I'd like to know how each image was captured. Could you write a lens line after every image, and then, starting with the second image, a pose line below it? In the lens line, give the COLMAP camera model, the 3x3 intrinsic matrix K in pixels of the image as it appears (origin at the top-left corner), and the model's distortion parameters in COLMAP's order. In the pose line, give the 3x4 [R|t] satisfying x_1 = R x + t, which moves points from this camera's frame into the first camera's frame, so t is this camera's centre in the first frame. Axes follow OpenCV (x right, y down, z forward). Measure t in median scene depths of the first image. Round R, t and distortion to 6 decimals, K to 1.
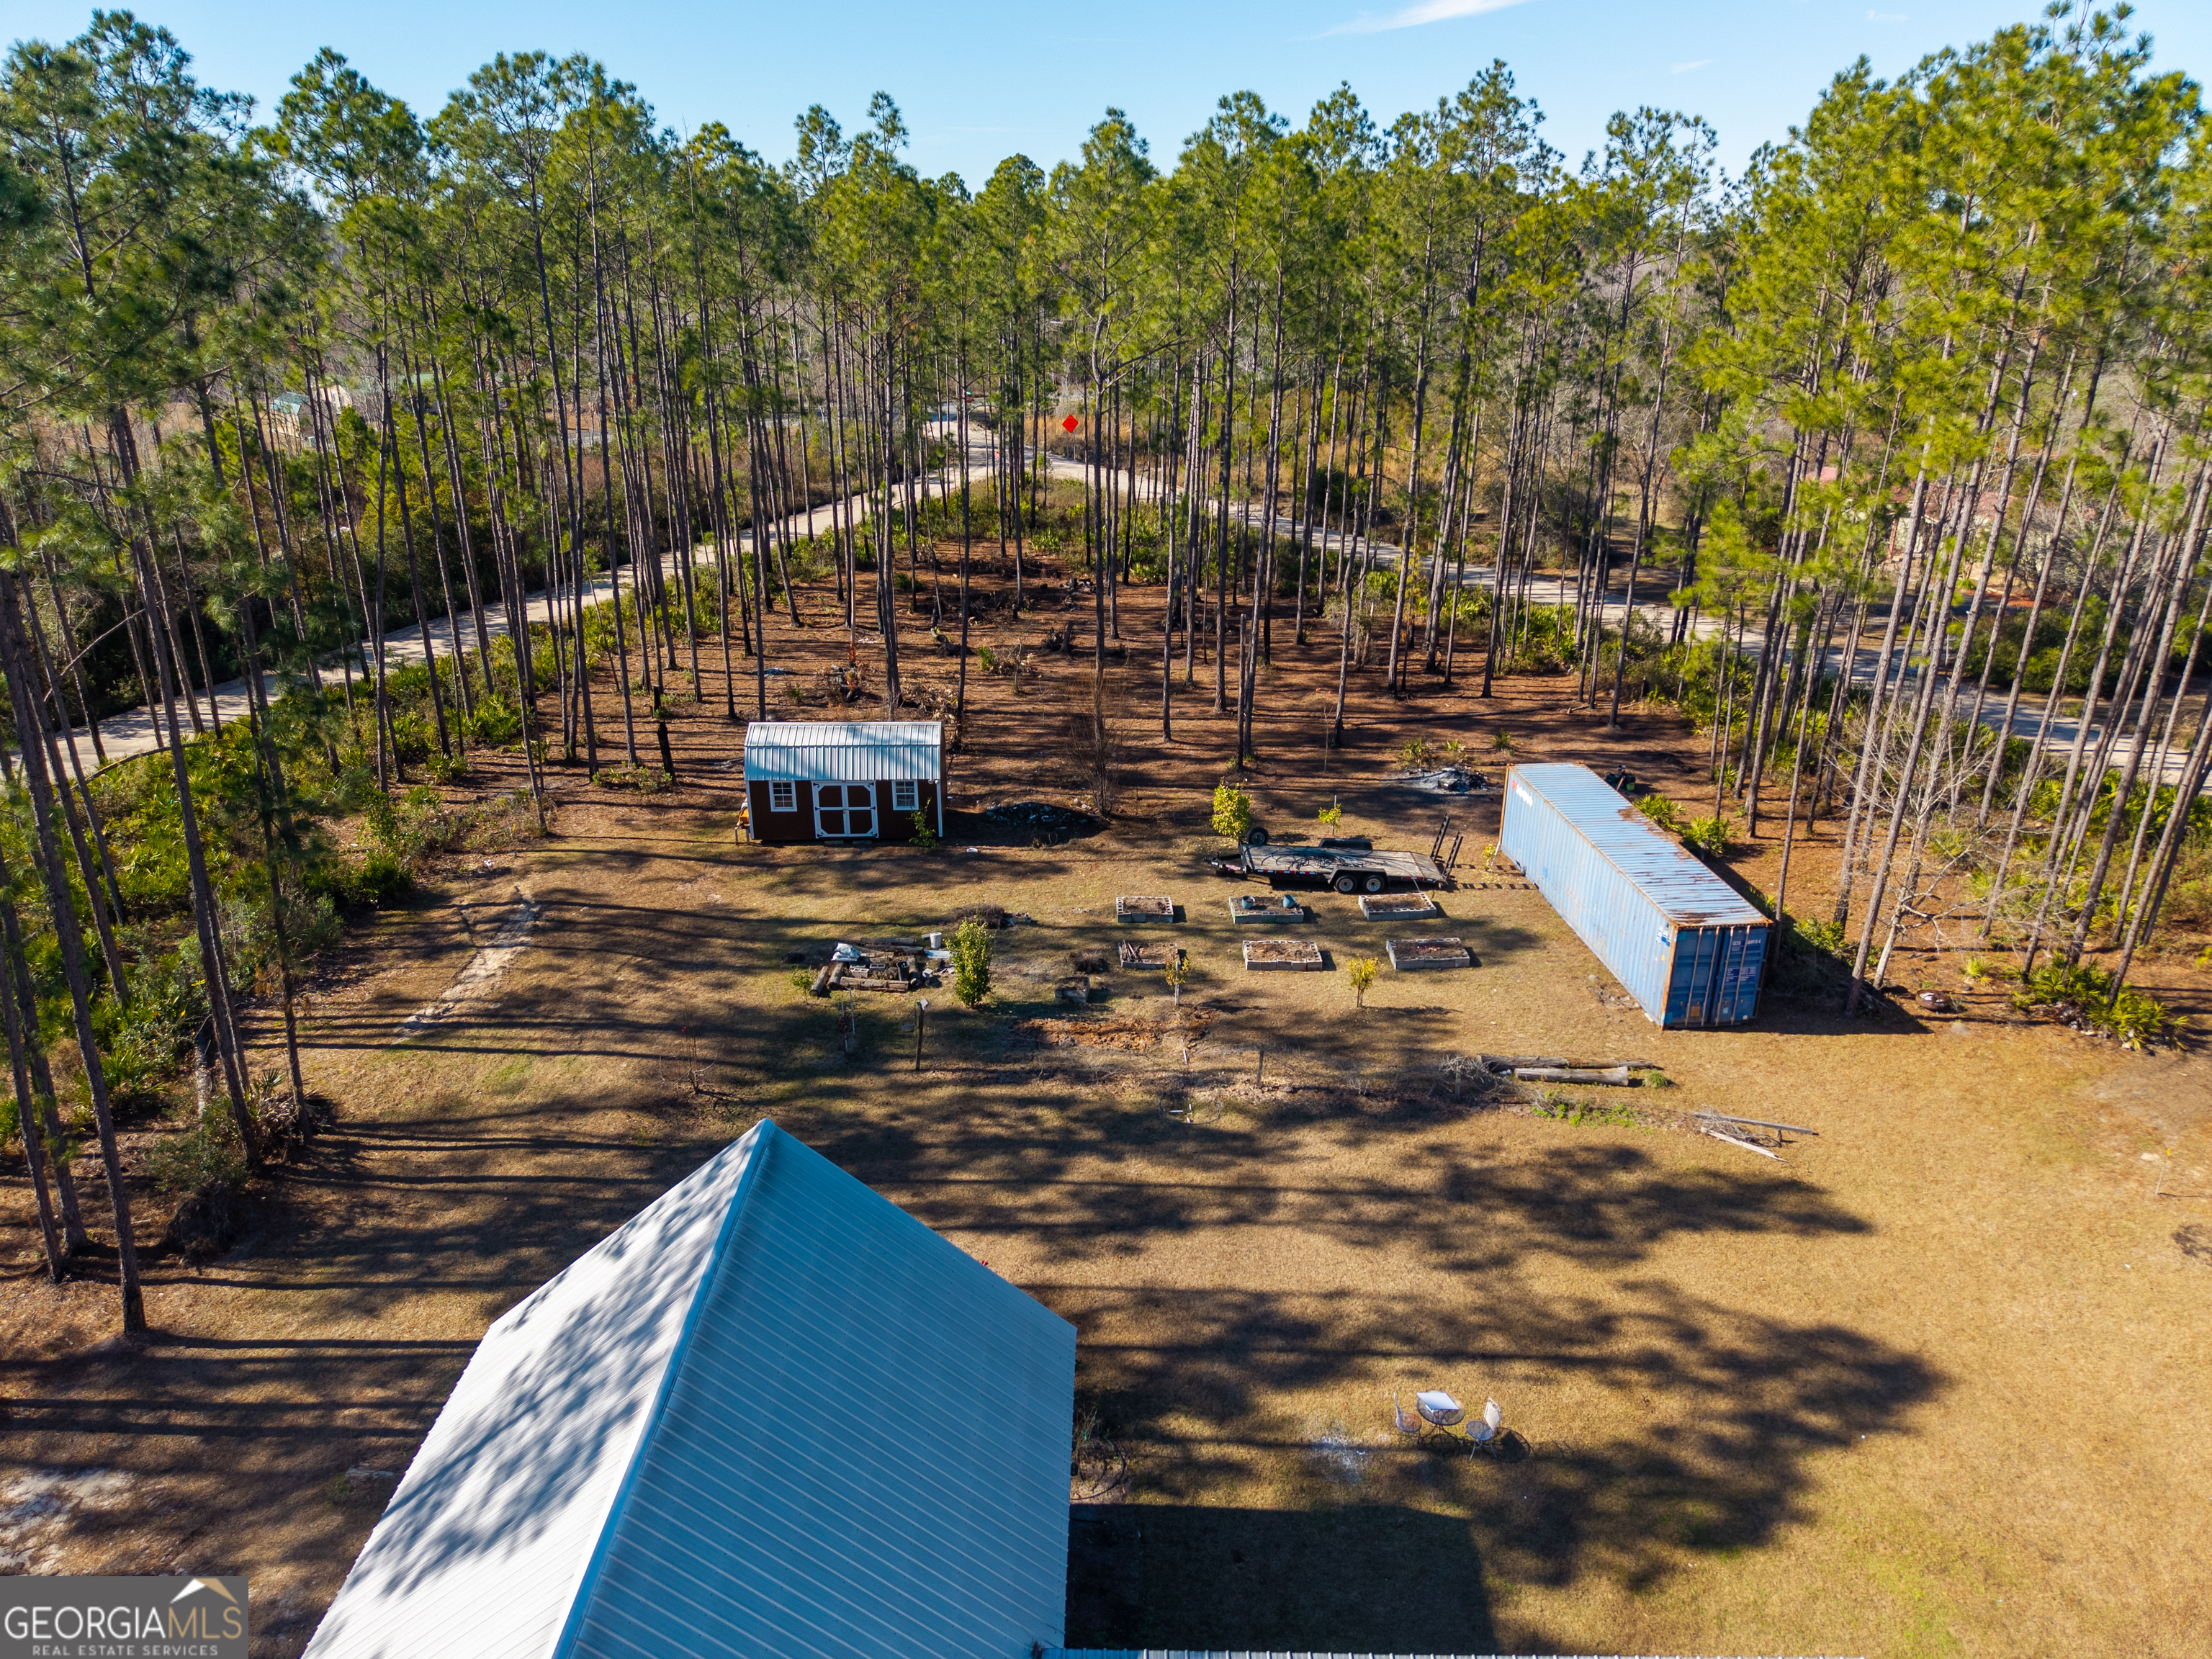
lens RADIAL K [[1515.2, 0, 1106.0], [0, 1515.2, 829.5], [0, 0, 1]] dist [0.043332, -0.060716]
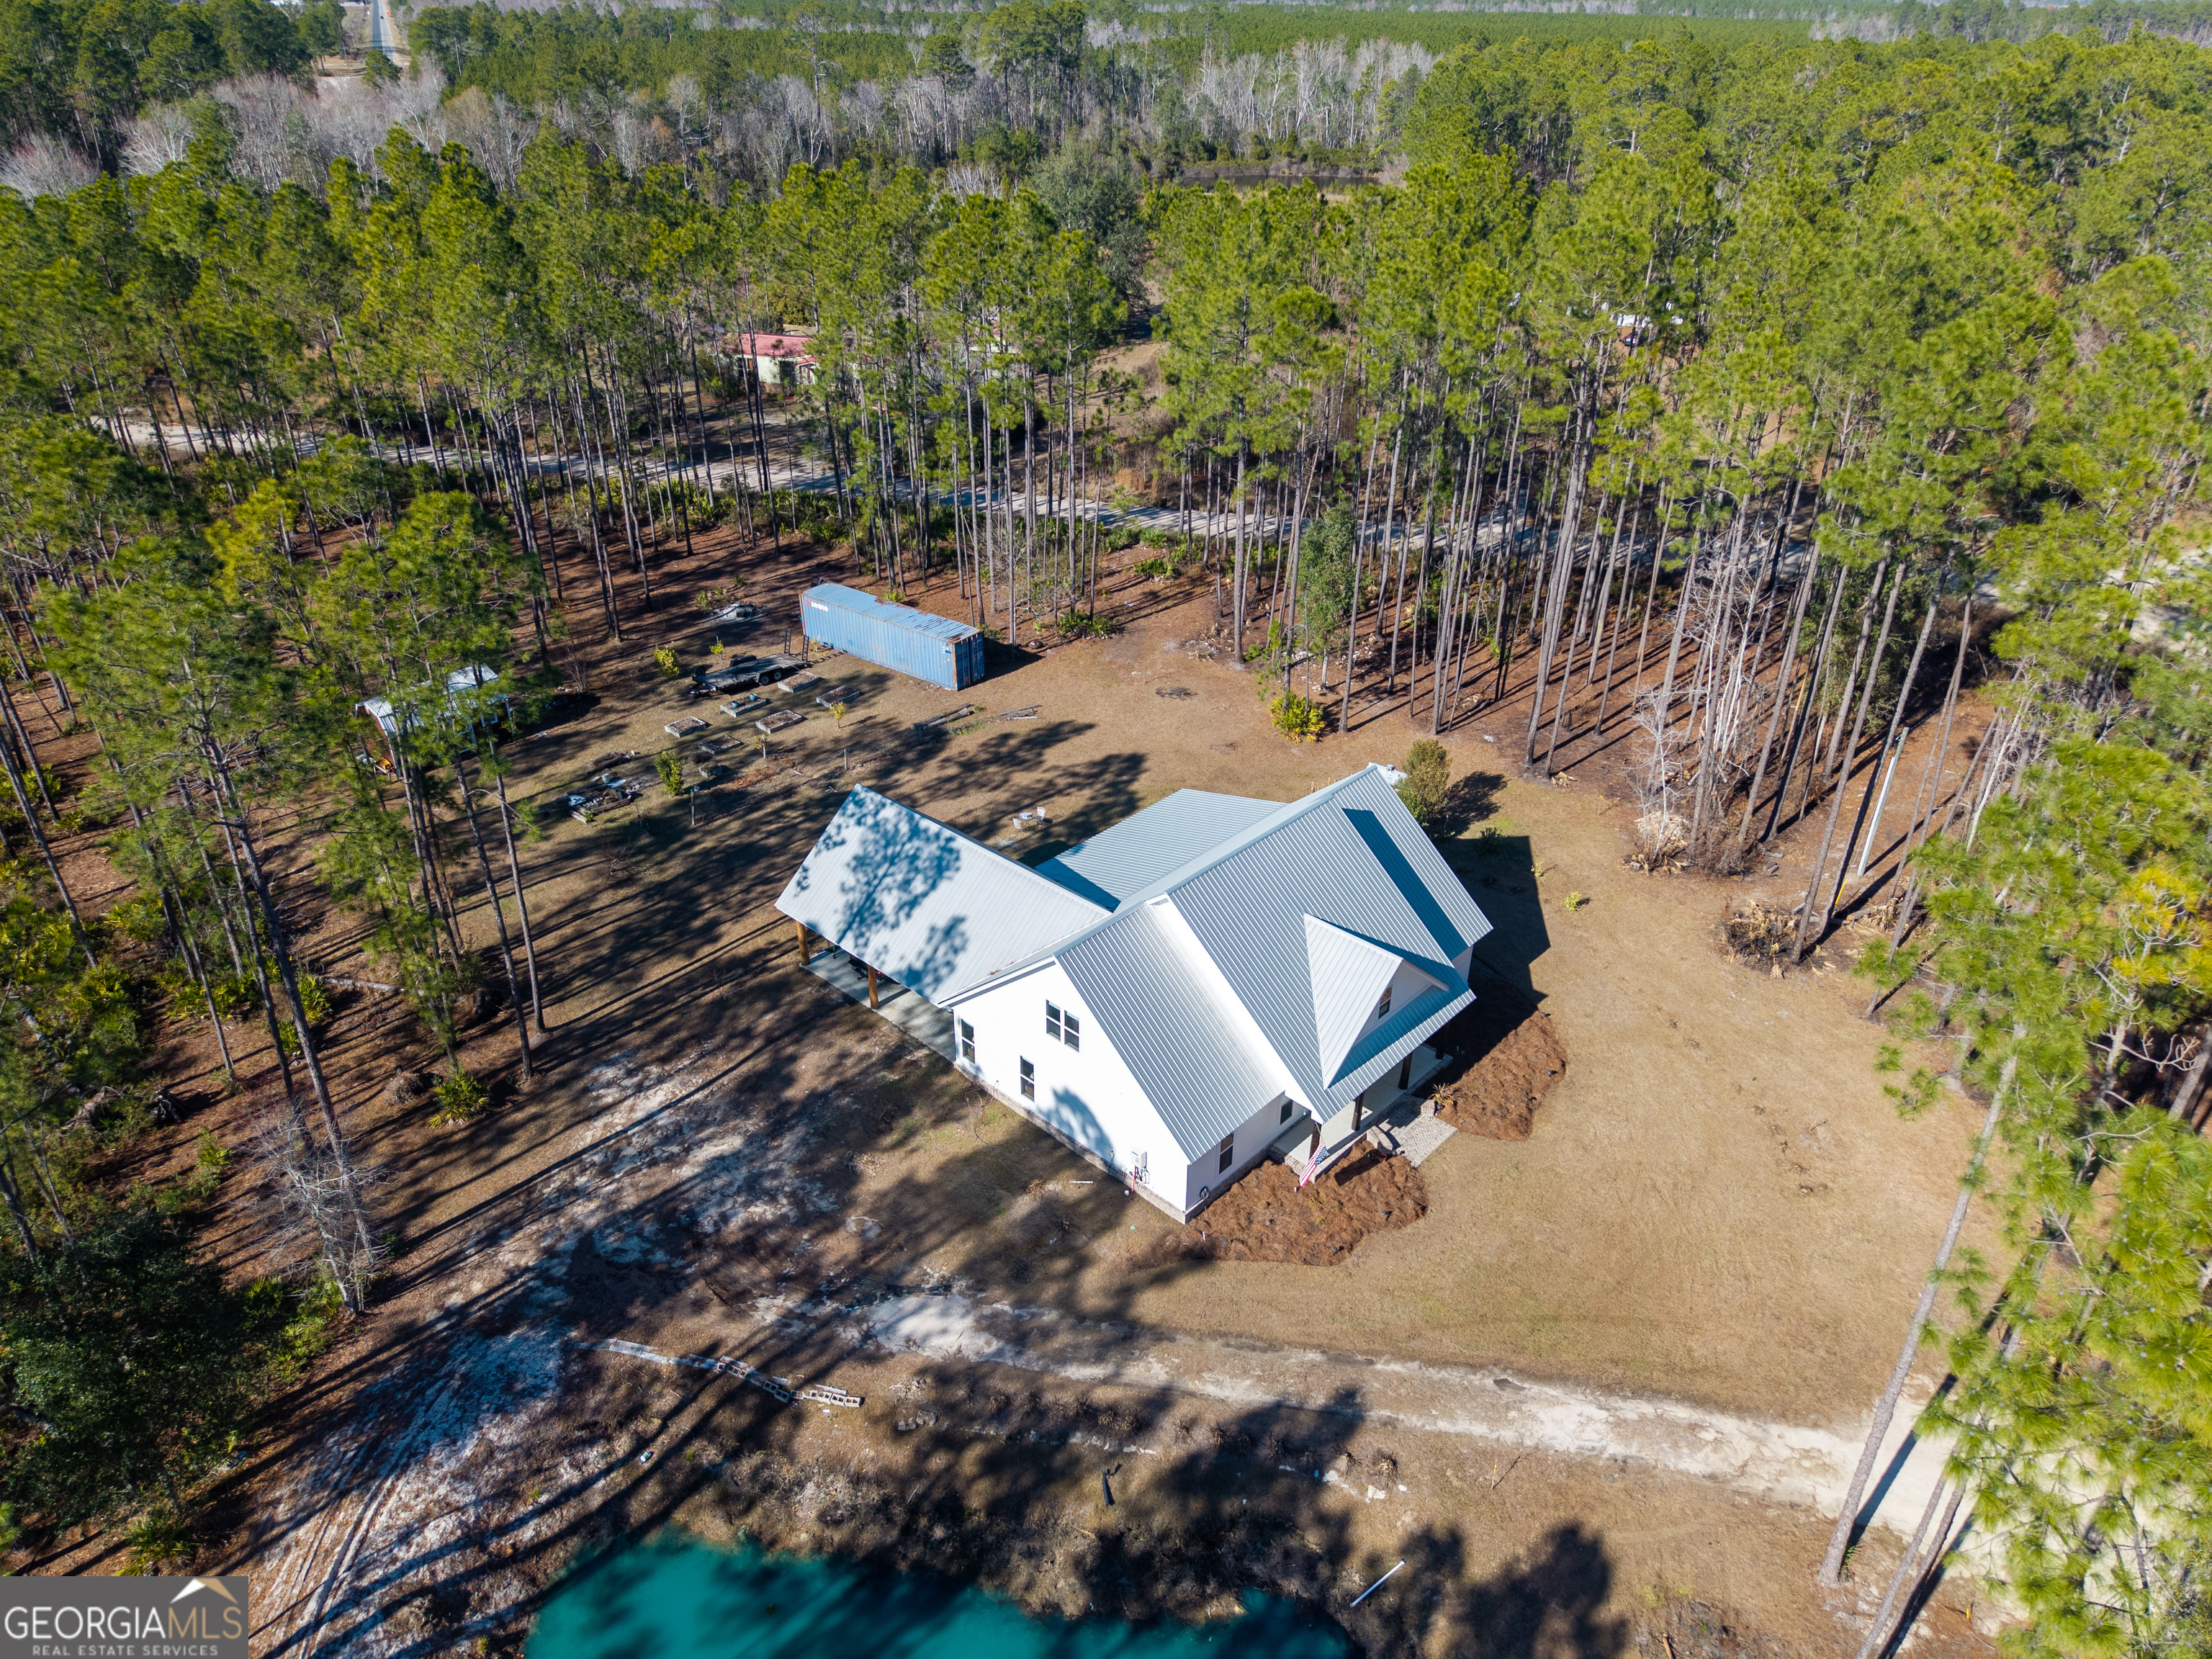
lens RADIAL K [[1482.1, 0, 1156.2], [0, 1482.1, 824.5], [0, 0, 1]] dist [-0.011255, -0.003014]
pose [[0.662159, -0.369526, 0.651917, -0.779986], [0.264216, 0.929220, 0.258342, -0.143676], [-0.701238, 0.001183, 0.712926, -0.611376]]
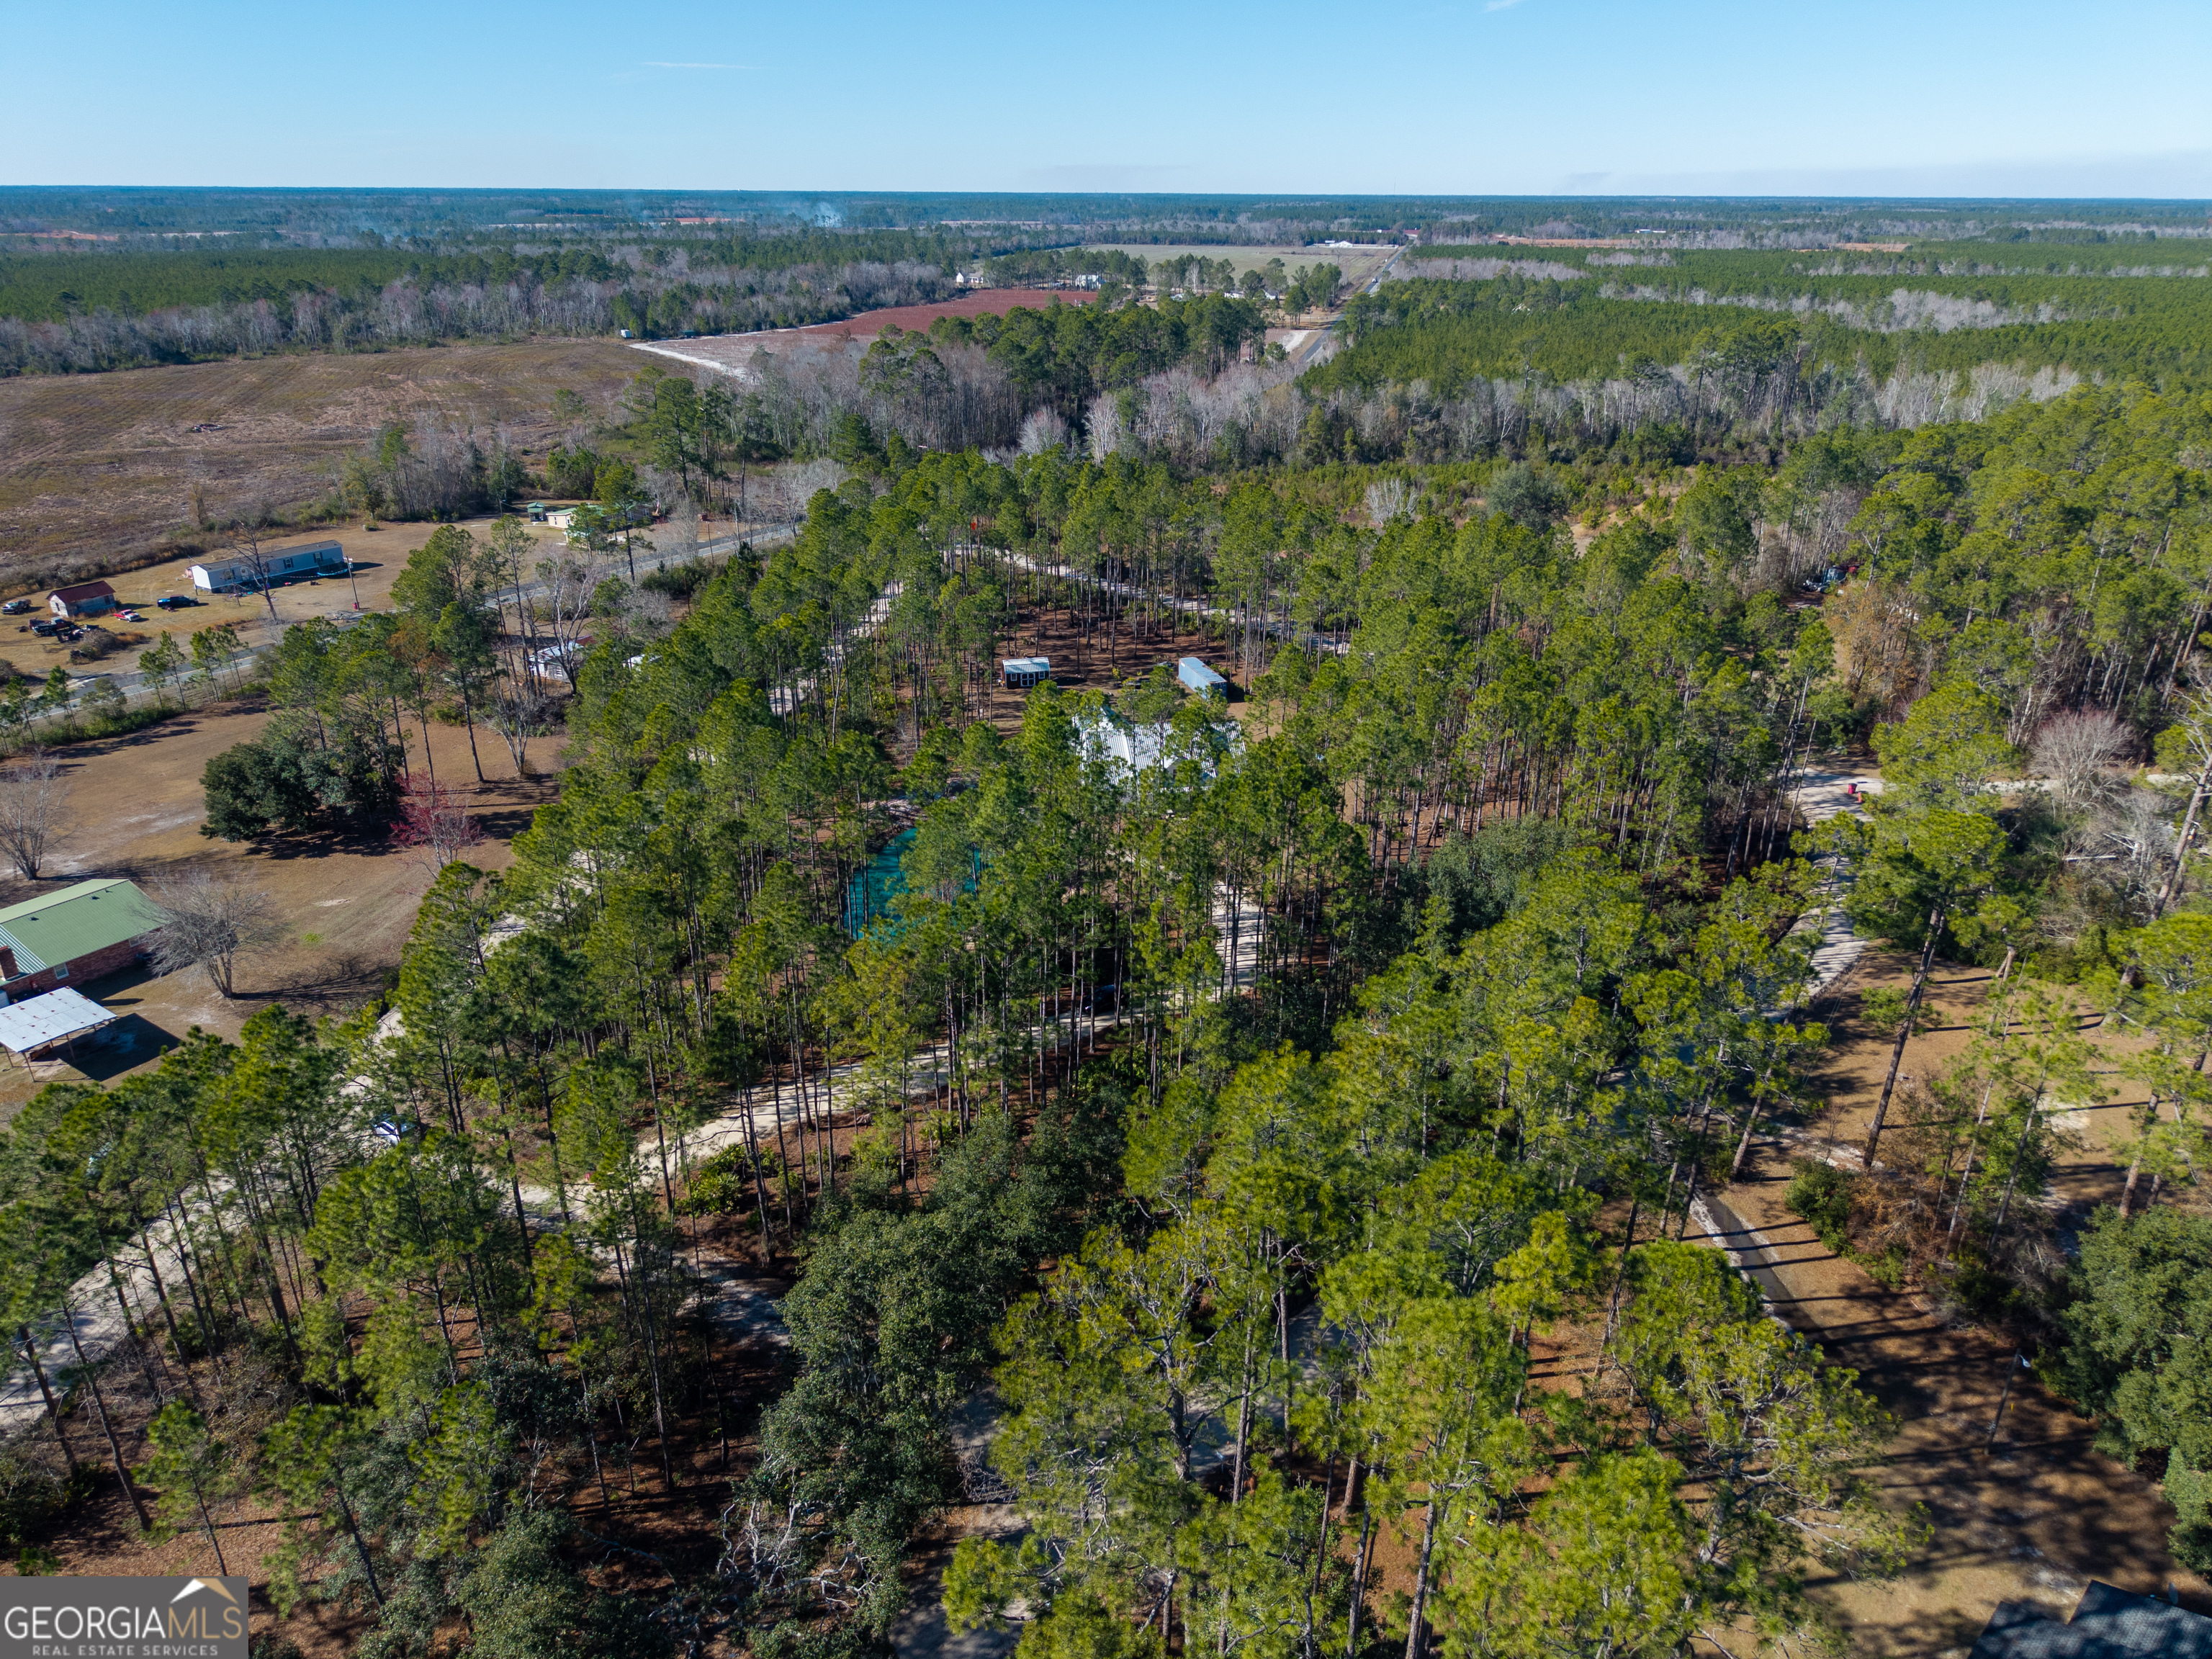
lens RADIAL K [[1525.1, 0, 1106.0], [0, 1525.1, 829.5], [0, 0, 1]] dist [0.007315, -0.002868]
pose [[0.977074, -0.084418, 0.195448, -0.899233], [0.079145, 0.996261, 0.034651, 0.297617], [-0.197643, -0.018388, 0.980102, -3.486840]]
